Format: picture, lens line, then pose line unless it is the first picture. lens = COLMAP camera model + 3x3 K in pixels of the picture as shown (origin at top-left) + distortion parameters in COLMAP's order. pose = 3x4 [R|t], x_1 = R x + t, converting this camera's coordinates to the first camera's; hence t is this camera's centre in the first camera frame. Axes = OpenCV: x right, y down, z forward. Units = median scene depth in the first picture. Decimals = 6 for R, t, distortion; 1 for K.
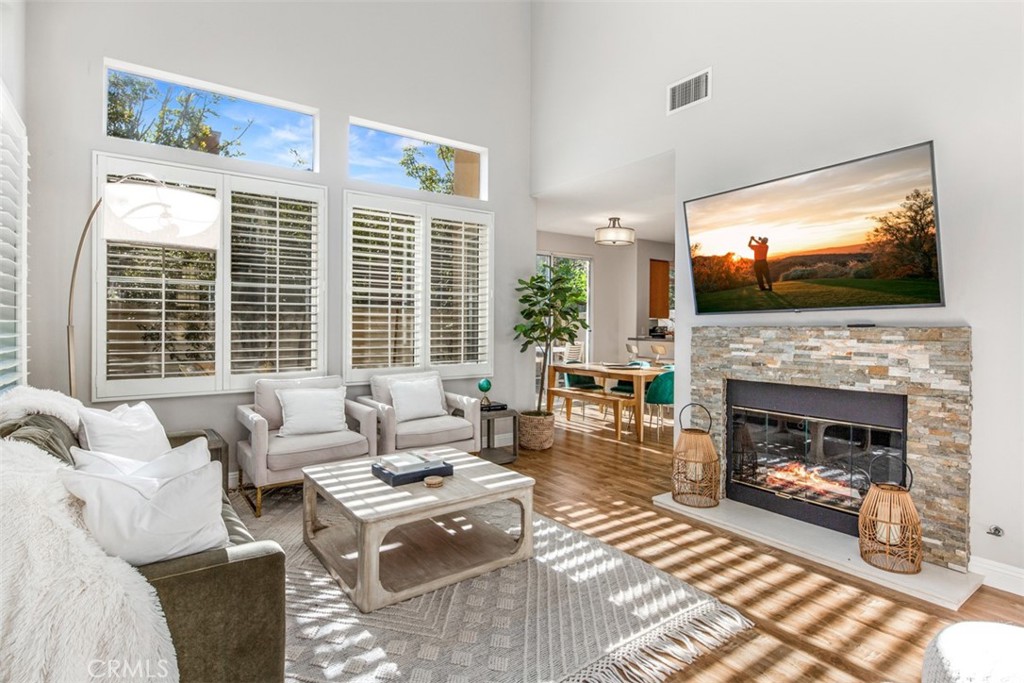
lens RADIAL K [[516.4, 0, 508.6], [0, 516.4, 336.2], [0, 0, 1]] dist [-0.000556, -0.001458]
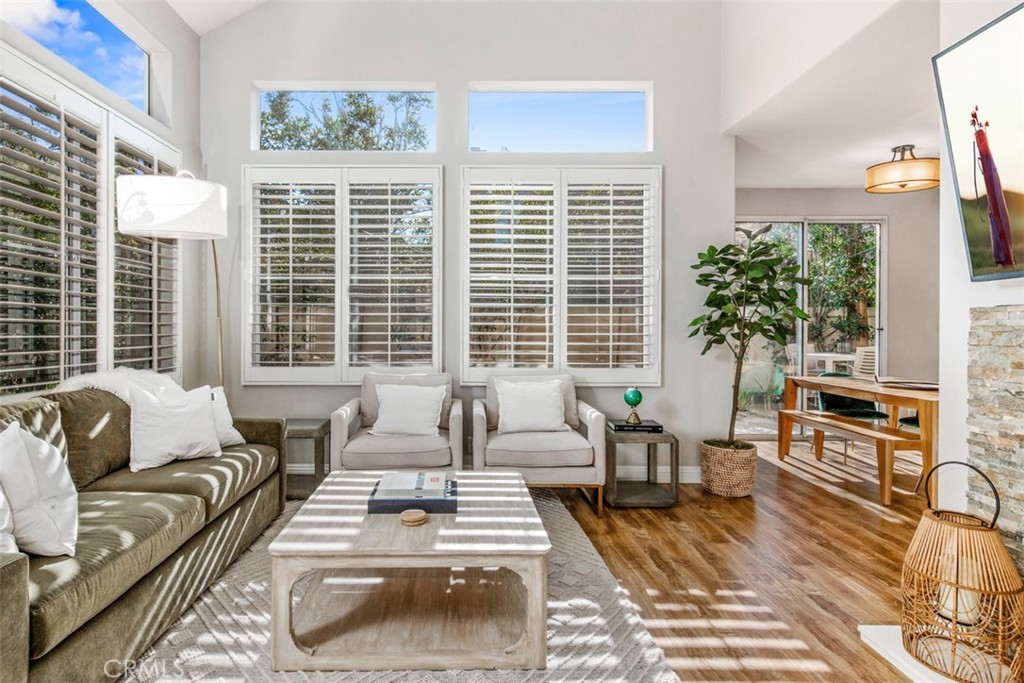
lens RADIAL K [[516.4, 0, 513.5], [0, 516.4, 338.3], [0, 0, 1]] dist [-0.000556, -0.001458]
pose [[0.815574, 0.006349, -0.578618, 0.255233], [-0.011651, 0.999917, -0.005450, 0.017598], [0.578535, 0.011186, 0.815581, 0.305732]]
